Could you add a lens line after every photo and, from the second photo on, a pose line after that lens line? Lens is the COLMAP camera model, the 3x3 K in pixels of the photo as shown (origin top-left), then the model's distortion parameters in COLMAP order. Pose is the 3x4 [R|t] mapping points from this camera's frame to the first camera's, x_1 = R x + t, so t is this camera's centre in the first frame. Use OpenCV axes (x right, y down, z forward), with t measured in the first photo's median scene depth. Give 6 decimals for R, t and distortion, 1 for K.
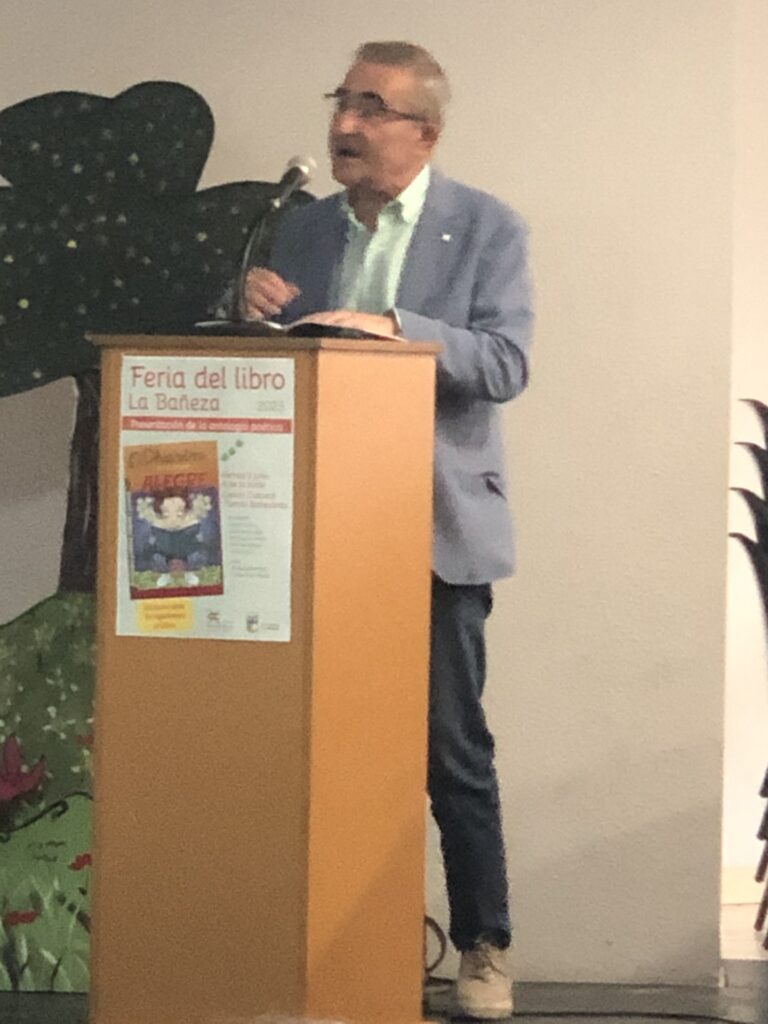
lens RADIAL K [[6249.5, 0, 384.0], [0, 6249.5, 512.4], [0, 0, 1]] dist [-0.060180, 0.000000]
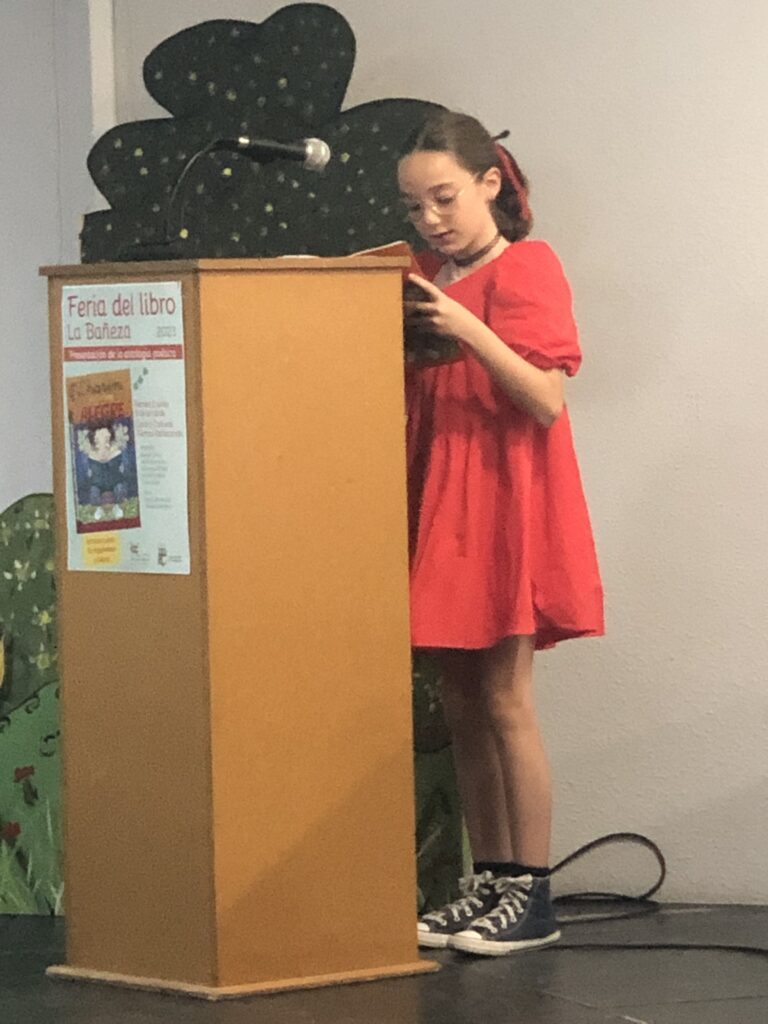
lens RADIAL K [[5166.7, 0, 383.9], [0, 5166.7, 512.2], [0, 0, 1]] dist [-0.477761, 0.000000]
pose [[0.915911, -0.025985, -0.400539, 0.329949], [0.034095, 0.999332, 0.013132, 0.001598], [0.399930, -0.025684, 0.916186, 0.278454]]
